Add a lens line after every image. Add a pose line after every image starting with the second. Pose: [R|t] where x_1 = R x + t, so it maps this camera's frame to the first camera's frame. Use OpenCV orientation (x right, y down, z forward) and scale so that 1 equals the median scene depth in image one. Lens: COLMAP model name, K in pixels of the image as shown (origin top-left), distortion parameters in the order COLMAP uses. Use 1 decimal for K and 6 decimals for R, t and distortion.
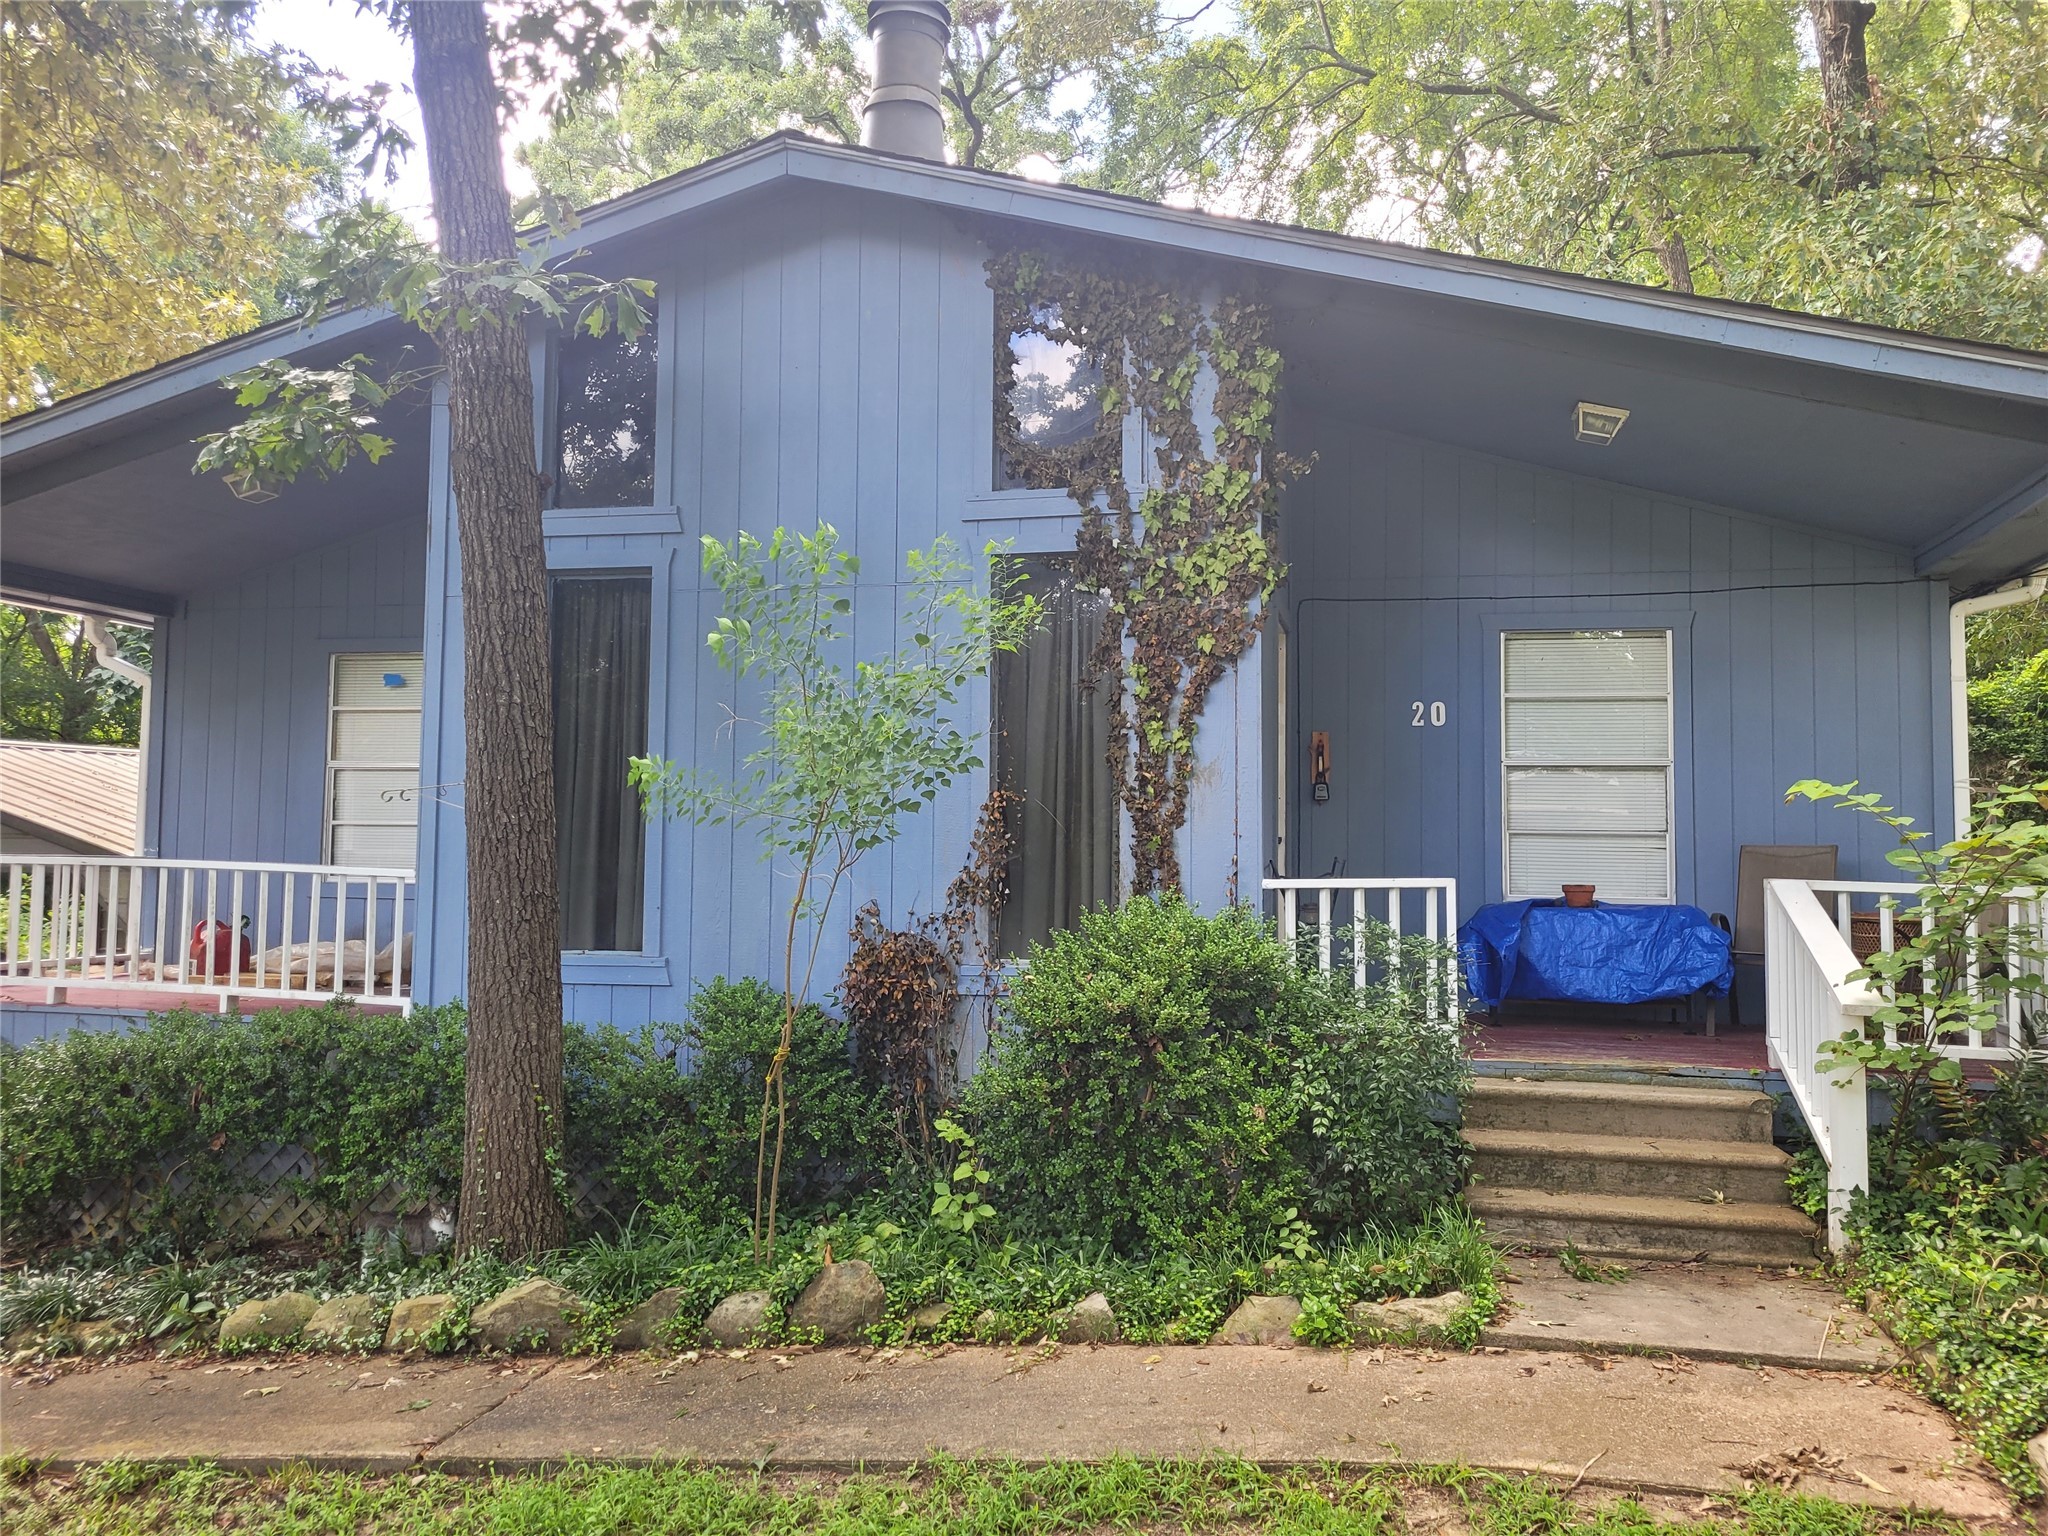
lens RADIAL K [[1529.1, 0, 1031.9], [0, 1529.1, 744.0], [0, 0, 1]] dist [0.037856, -0.020197]
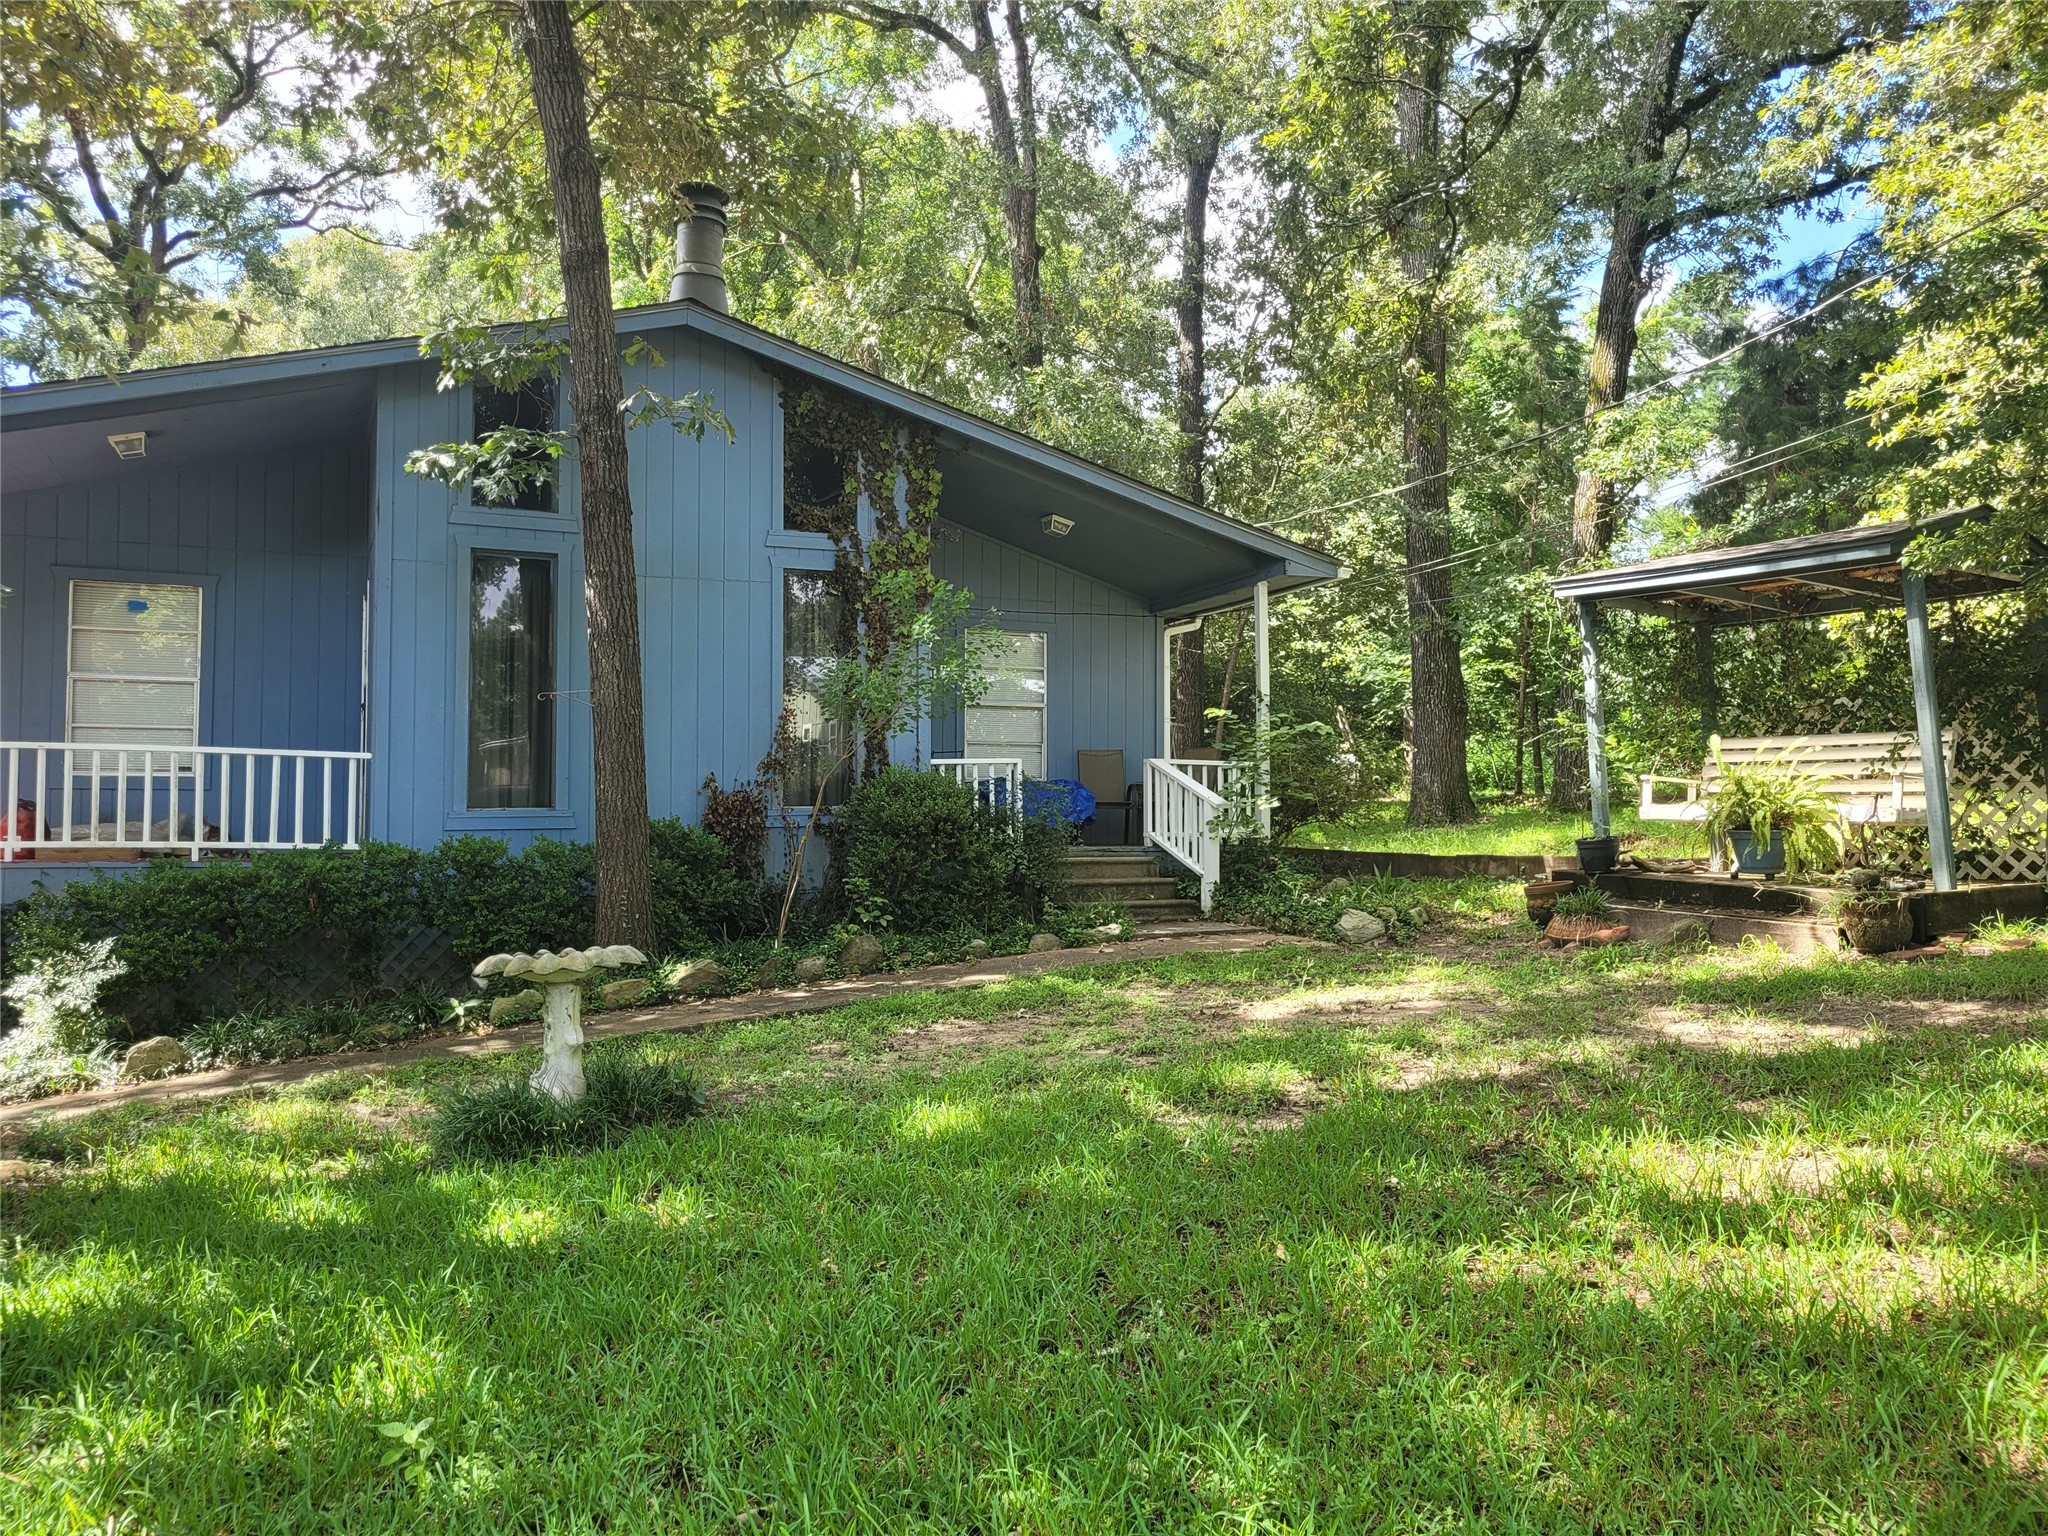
lens RADIAL K [[1529.1, 0, 1031.9], [0, 1529.1, 744.0], [0, 0, 1]] dist [0.037856, -0.020197]
pose [[0.792105, 0.015608, 0.610185, -0.925928], [-0.031955, 0.999363, 0.015919, 0.038399], [-0.609548, -0.032107, 0.792099, -0.565622]]
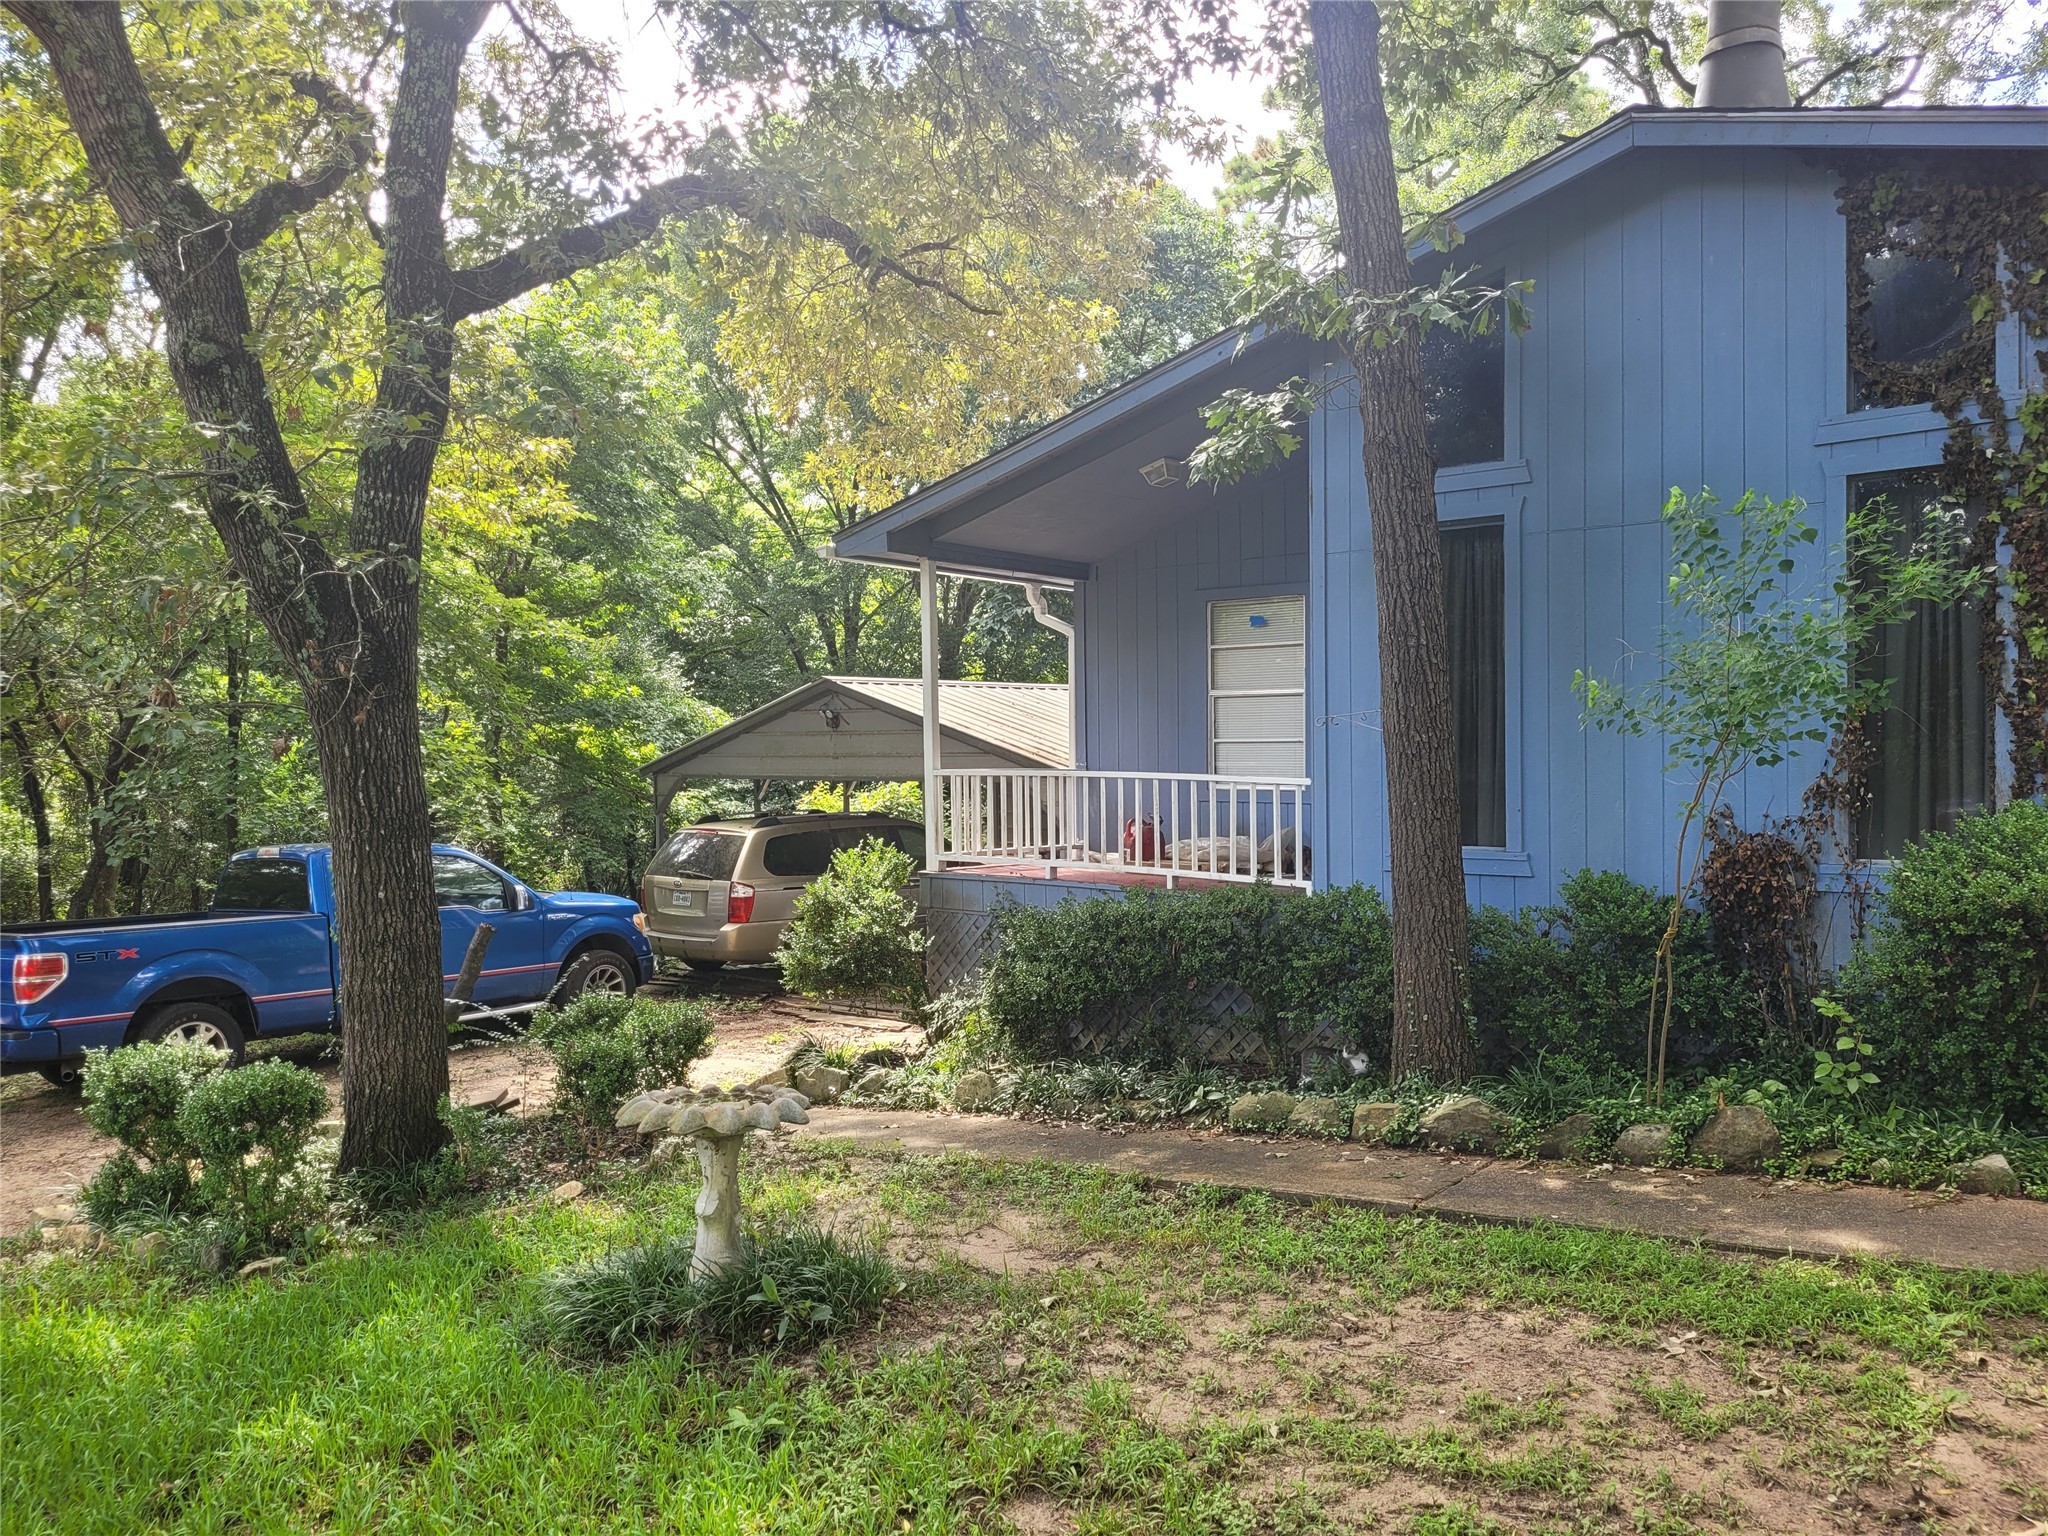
lens RADIAL K [[1541.1, 0, 1019.9], [0, 1541.1, 759.3], [0, 0, 1]] dist [0.054273, -0.042339]
pose [[0.892779, -0.012928, -0.450309, -0.058270], [0.044643, 0.997207, 0.059880, -0.021156], [0.448277, -0.073562, 0.890863, -0.240315]]
